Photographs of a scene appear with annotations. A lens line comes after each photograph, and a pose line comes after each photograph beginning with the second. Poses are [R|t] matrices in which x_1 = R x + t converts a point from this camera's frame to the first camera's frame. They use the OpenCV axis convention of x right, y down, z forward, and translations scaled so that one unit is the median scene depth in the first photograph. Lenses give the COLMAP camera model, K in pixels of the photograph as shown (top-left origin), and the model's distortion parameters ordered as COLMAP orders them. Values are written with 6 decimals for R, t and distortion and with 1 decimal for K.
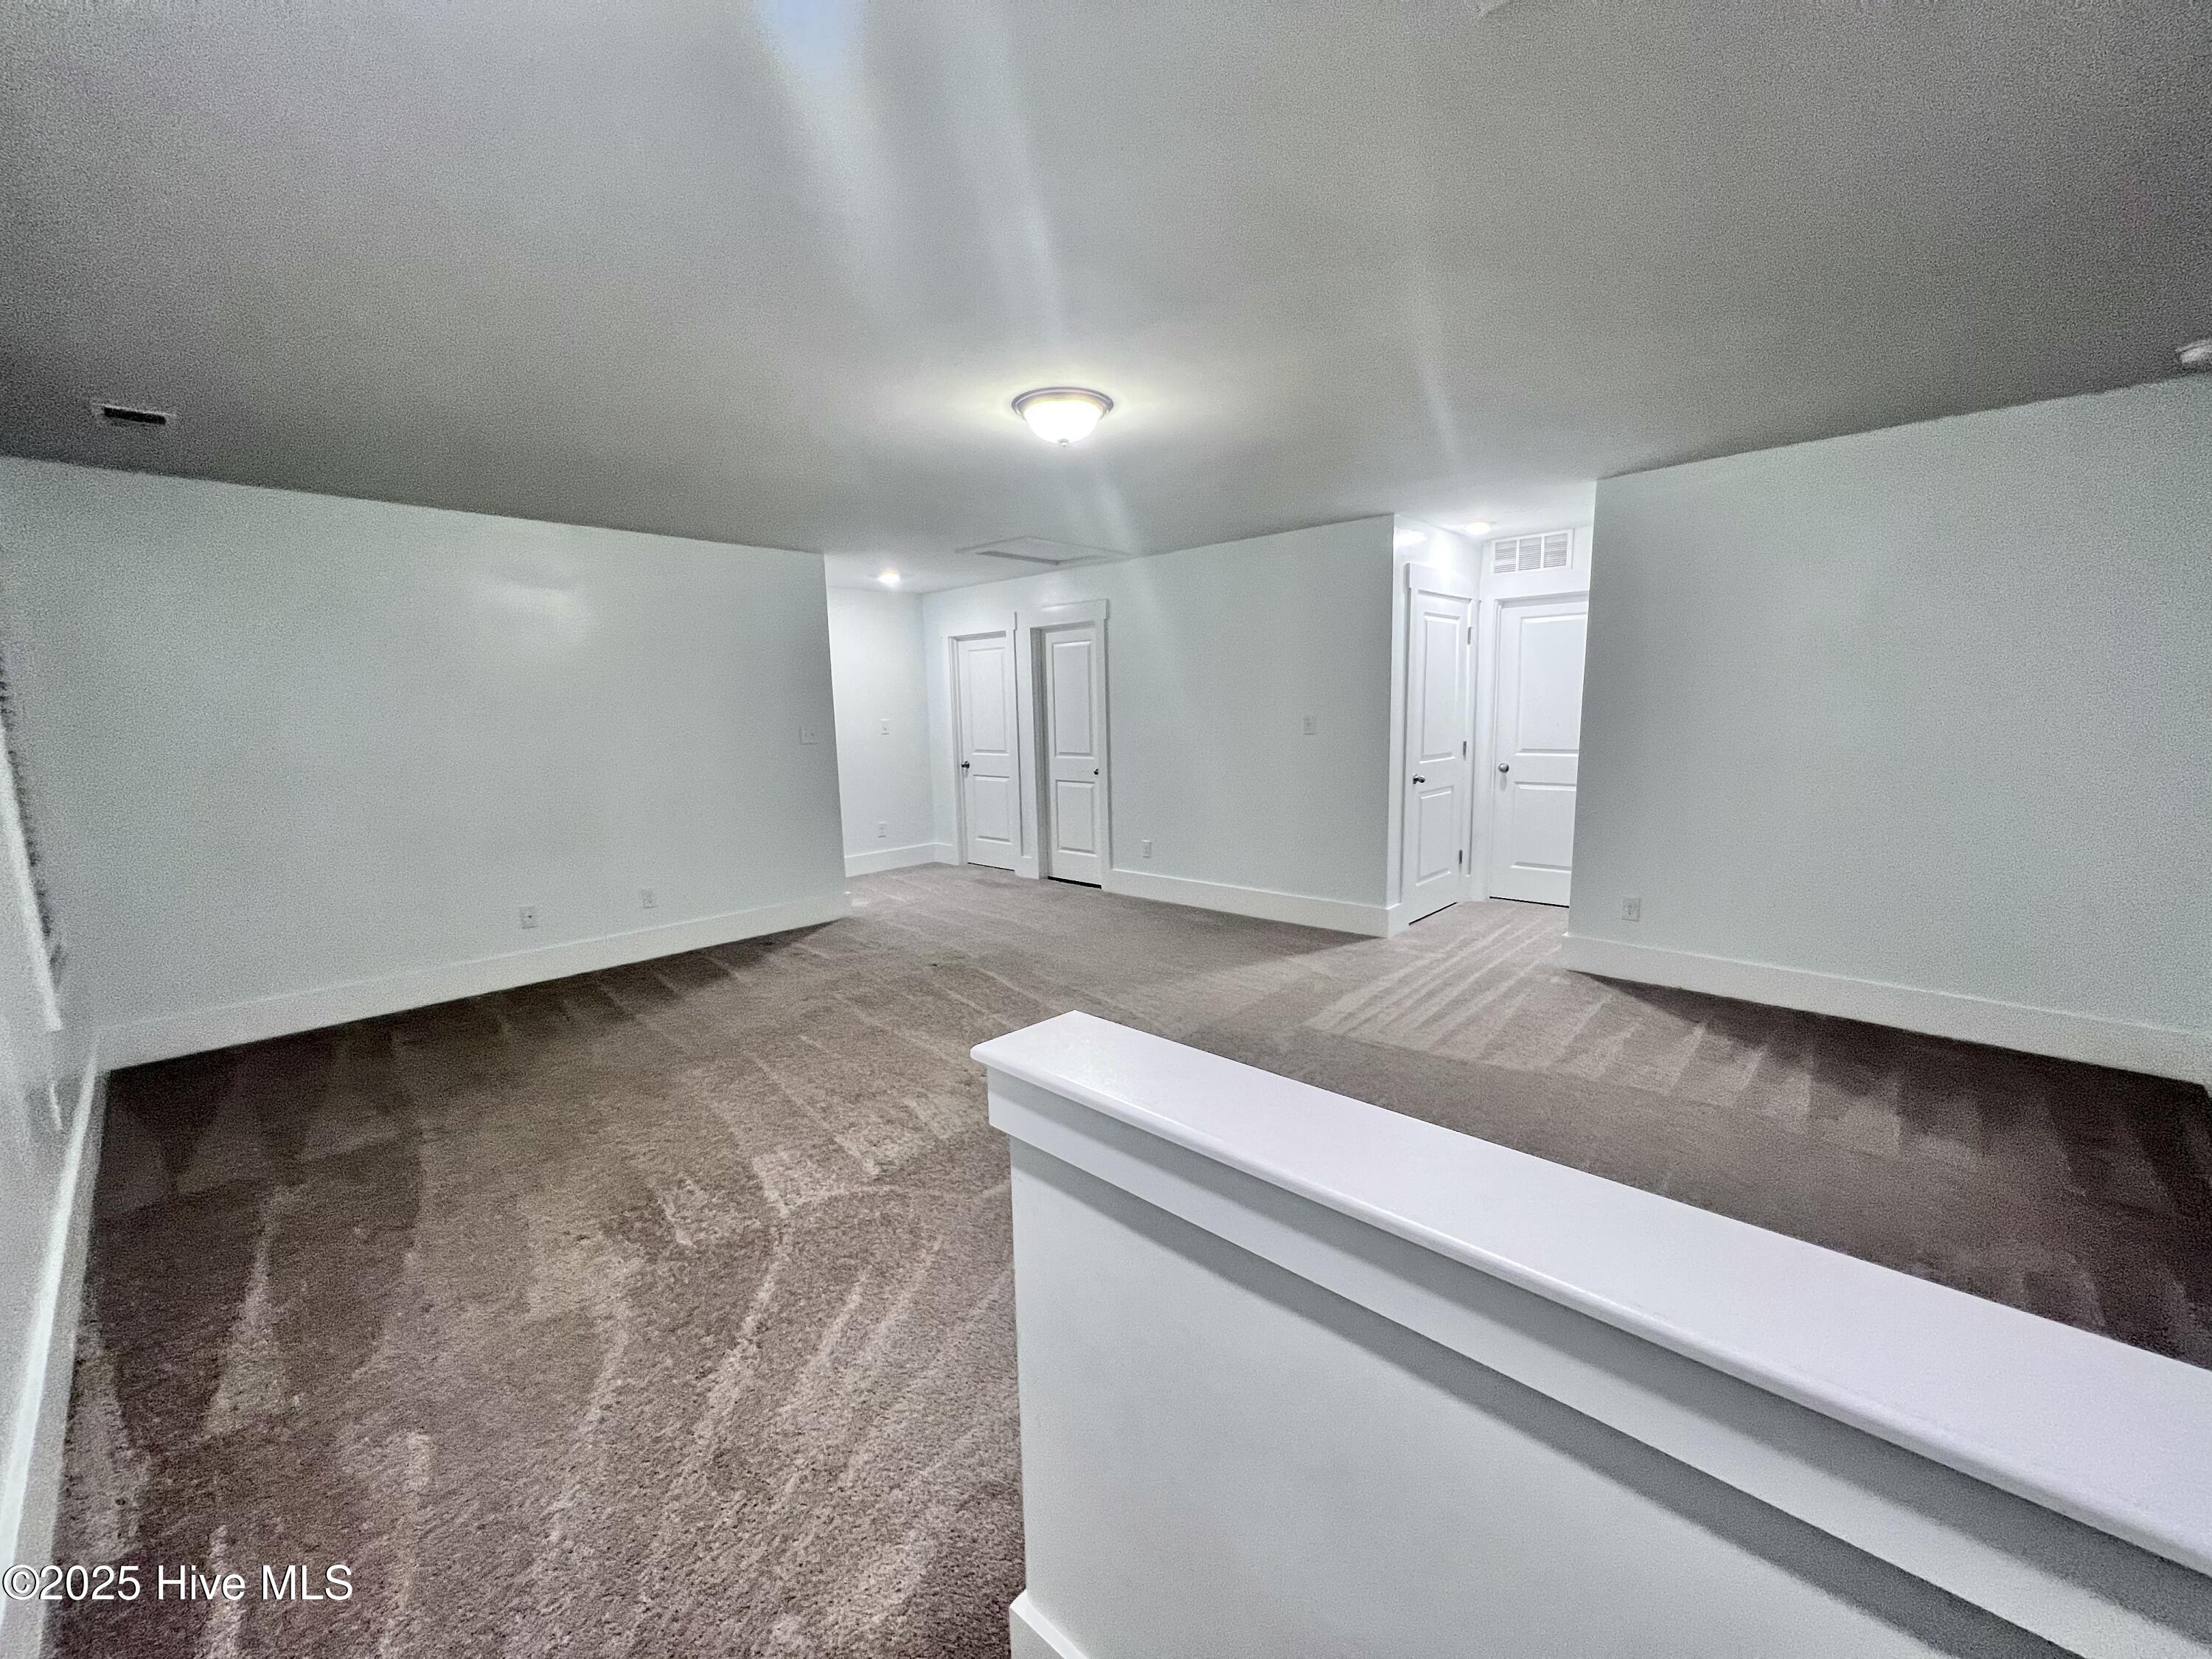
lens RADIAL K [[882.1, 0, 1106.0], [0, 882.1, 829.5], [0, 0, 1]] dist [0.000539, 0.000081]
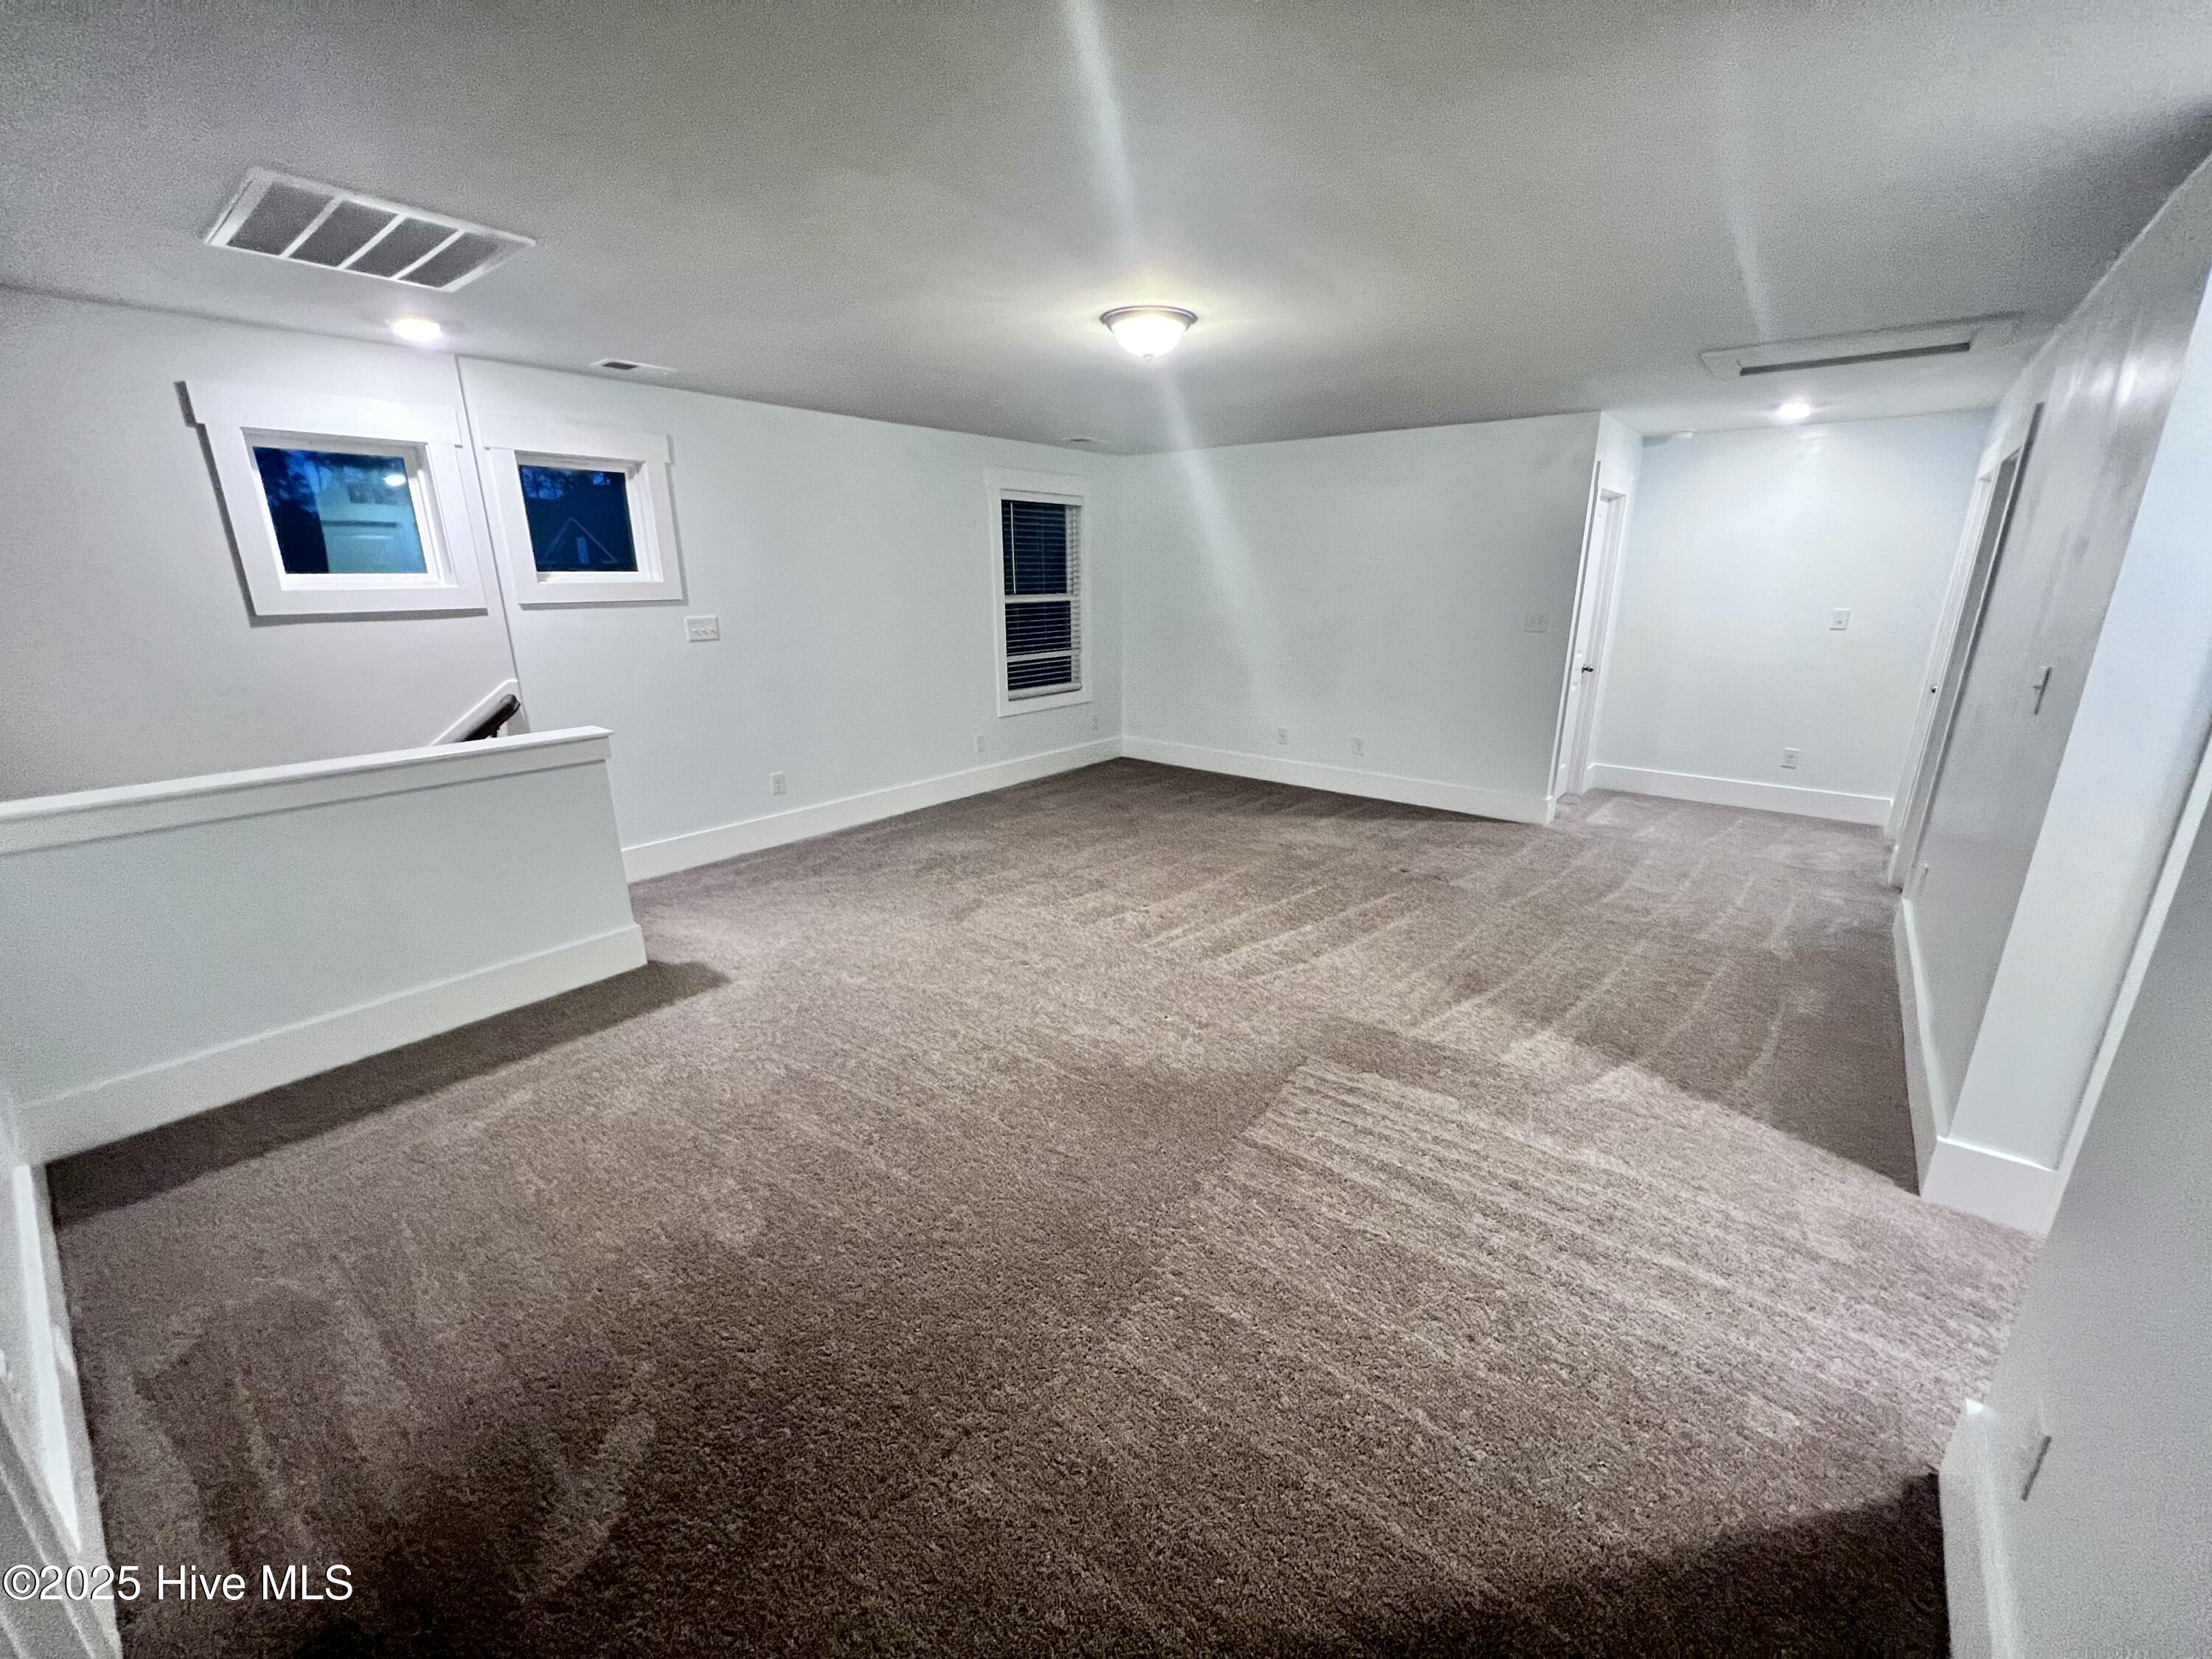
lens RADIAL K [[890.0, 0, 1117.4], [0, 890.0, 821.5], [0, 0, 1]] dist [-0.002759, 0.000247]
pose [[0.076839, 0.304458, -0.949421, 0.919282], [-0.136482, 0.946485, 0.292471, -0.191224], [0.987658, 0.107106, 0.114280, 0.729985]]
